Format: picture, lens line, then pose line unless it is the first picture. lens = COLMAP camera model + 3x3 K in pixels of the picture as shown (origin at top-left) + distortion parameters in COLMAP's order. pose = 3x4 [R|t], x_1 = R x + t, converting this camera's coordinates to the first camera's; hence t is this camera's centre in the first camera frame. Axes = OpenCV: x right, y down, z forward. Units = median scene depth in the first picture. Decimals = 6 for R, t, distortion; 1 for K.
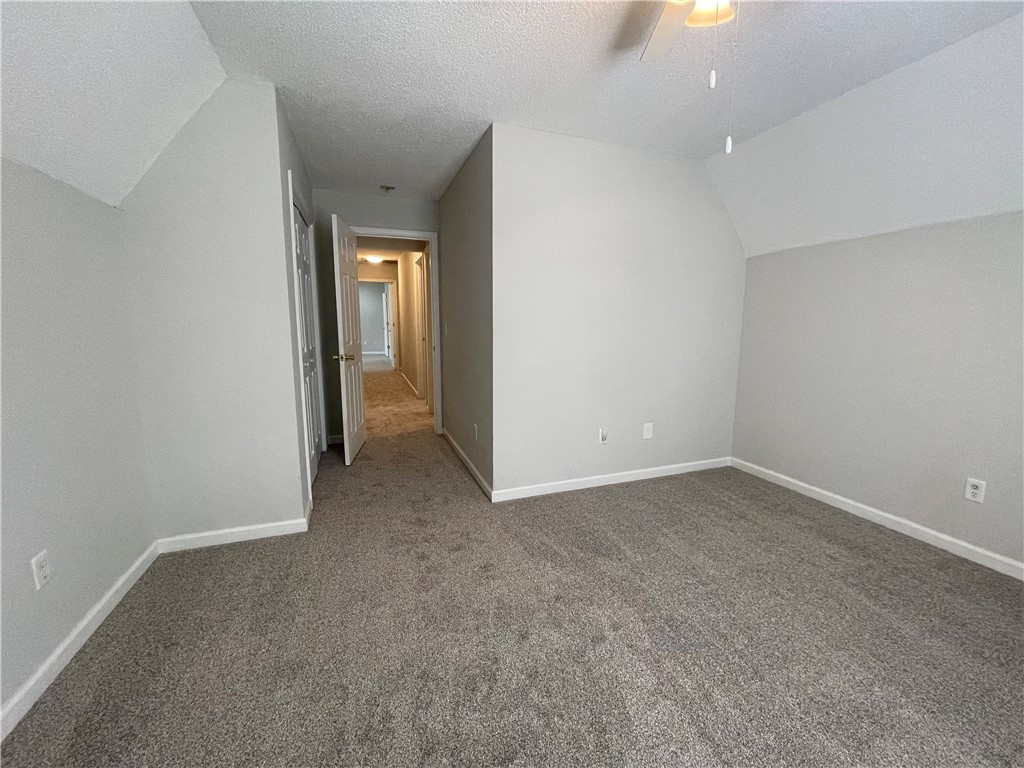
lens RADIAL K [[412.8, 0, 513.4], [0, 412.8, 380.9], [0, 0, 1]] dist [-0.000581, 0.002195]
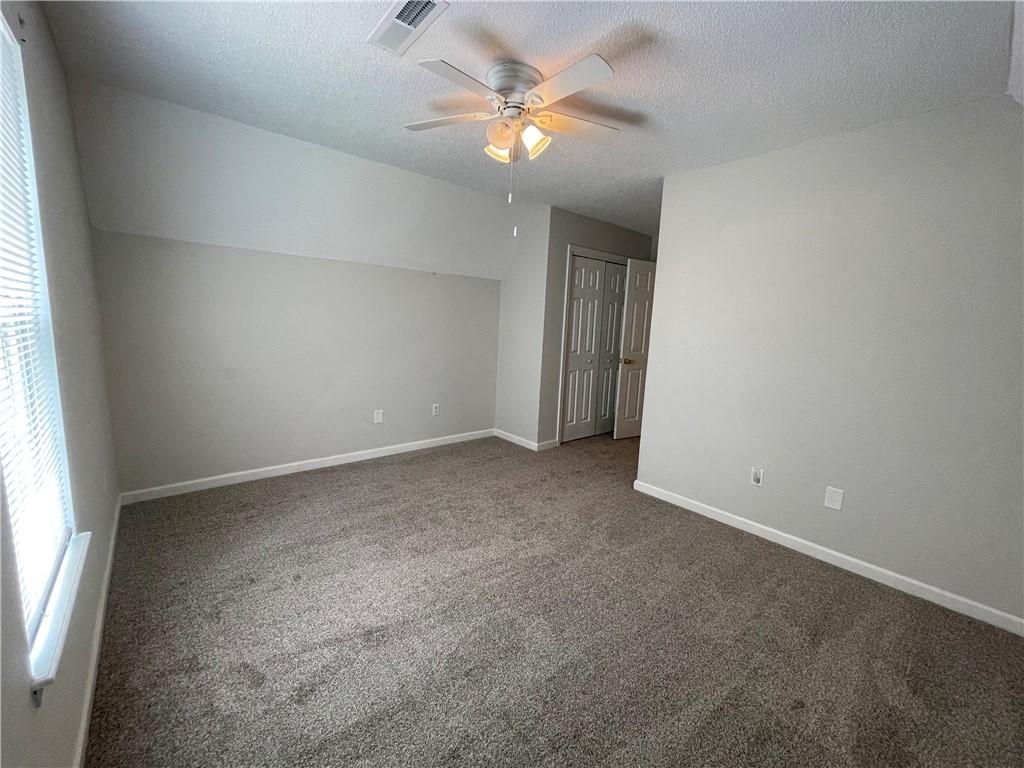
lens RADIAL K [[412.8, 0, 512.1], [0, 412.8, 382.8], [0, 0, 1]] dist [-0.000581, 0.002195]
pose [[0.349196, 0.151033, -0.924798, 1.039864], [-0.181883, 0.979080, 0.091221, -0.060189], [0.919228, 0.136350, 0.369362, 0.221934]]
